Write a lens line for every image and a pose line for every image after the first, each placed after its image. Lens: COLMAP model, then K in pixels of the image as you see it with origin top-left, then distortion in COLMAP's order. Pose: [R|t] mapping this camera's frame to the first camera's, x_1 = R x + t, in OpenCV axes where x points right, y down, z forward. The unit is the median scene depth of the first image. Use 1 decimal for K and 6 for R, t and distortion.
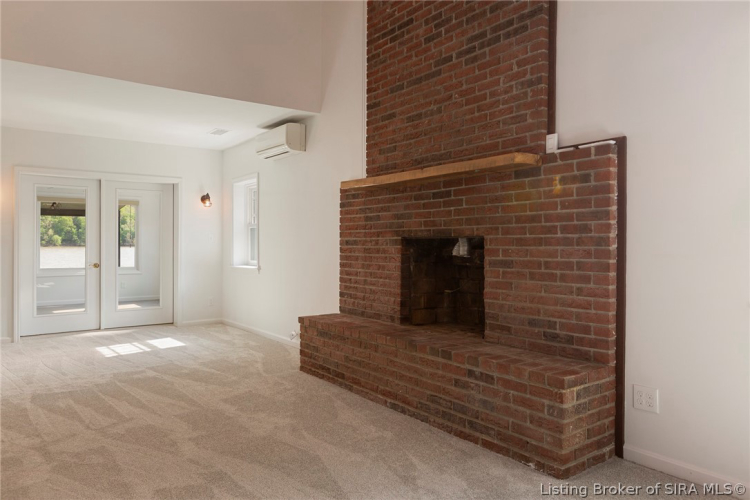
lens RADIAL K [[522.2, 0, 375.2], [0, 522.2, 245.7], [0, 0, 1]] dist [0.003734, 0.001731]
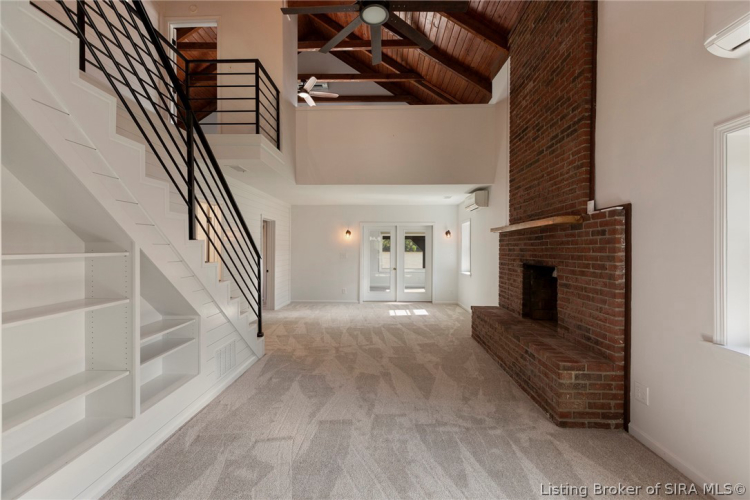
lens RADIAL K [[345.4, 0, 374.2], [0, 345.4, 250.5], [0, 0, 1]] dist [0.018948, 0.000485]
pose [[0.778839, 0.007072, -0.627185, 0.469375], [-0.007143, 0.999972, 0.002406, -0.070286], [0.627184, 0.002606, 0.778867, -0.143985]]
